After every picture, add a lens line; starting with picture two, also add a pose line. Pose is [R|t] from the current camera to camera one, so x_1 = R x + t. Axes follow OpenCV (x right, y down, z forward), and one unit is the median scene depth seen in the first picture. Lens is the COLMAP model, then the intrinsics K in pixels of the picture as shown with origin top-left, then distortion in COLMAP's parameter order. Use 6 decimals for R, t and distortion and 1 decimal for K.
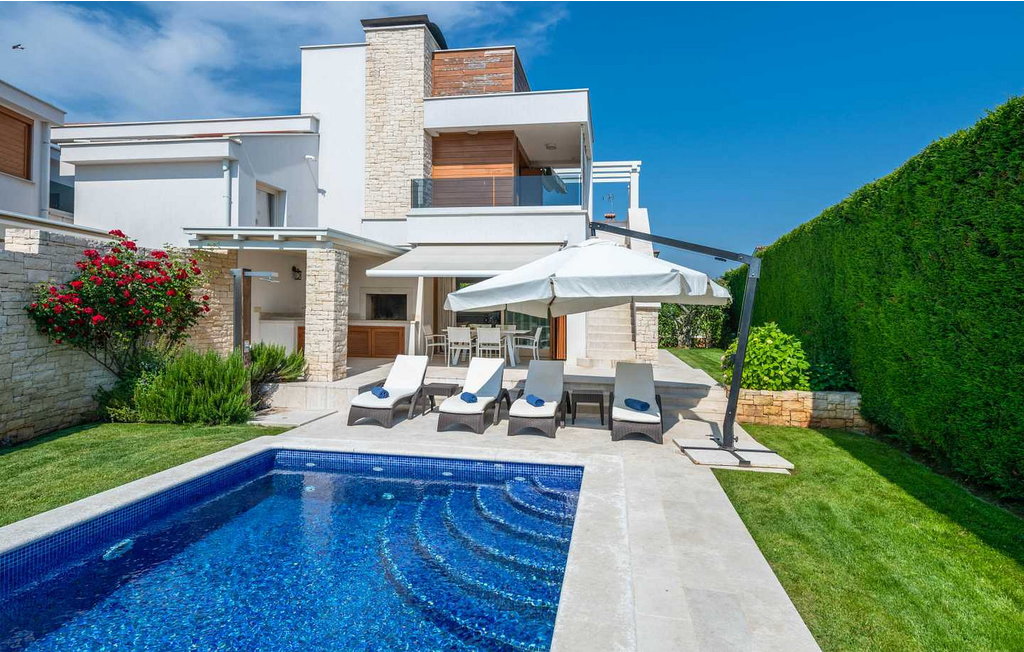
lens RADIAL K [[570.8, 0, 523.4], [0, 570.8, 296.9], [0, 0, 1]] dist [0.004722, -0.001549]
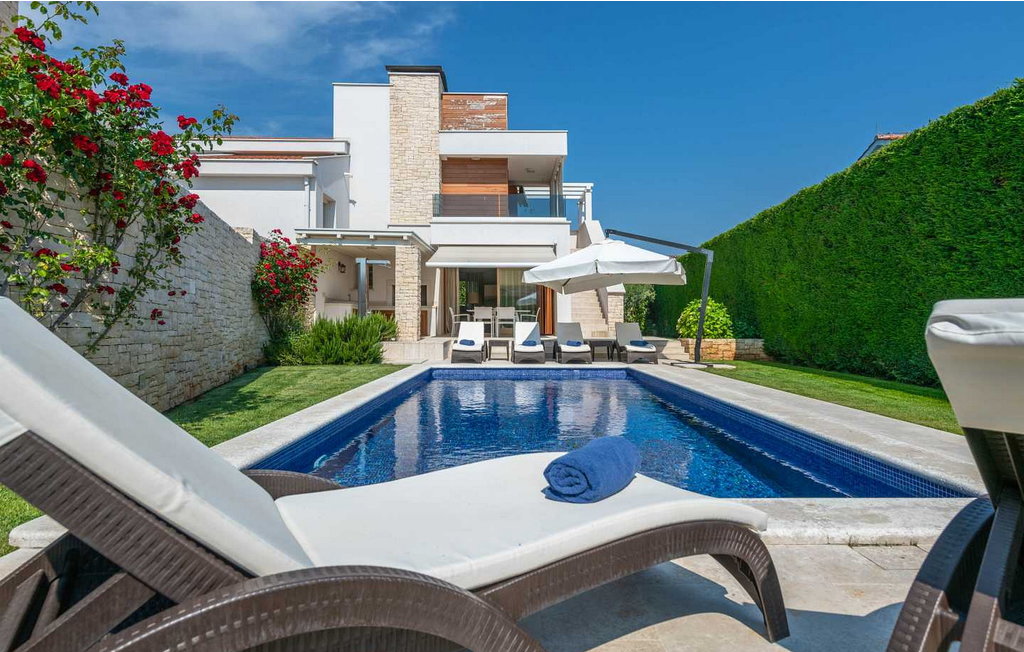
lens RADIAL K [[594.4, 0, 522.9], [0, 594.4, 294.7], [0, 0, 1]] dist [0.018050, 0.002667]
pose [[0.982504, -0.004970, 0.186178, -0.320031], [0.009852, 0.999631, -0.025312, 0.068778], [-0.185983, 0.026703, 0.982190, -0.433455]]
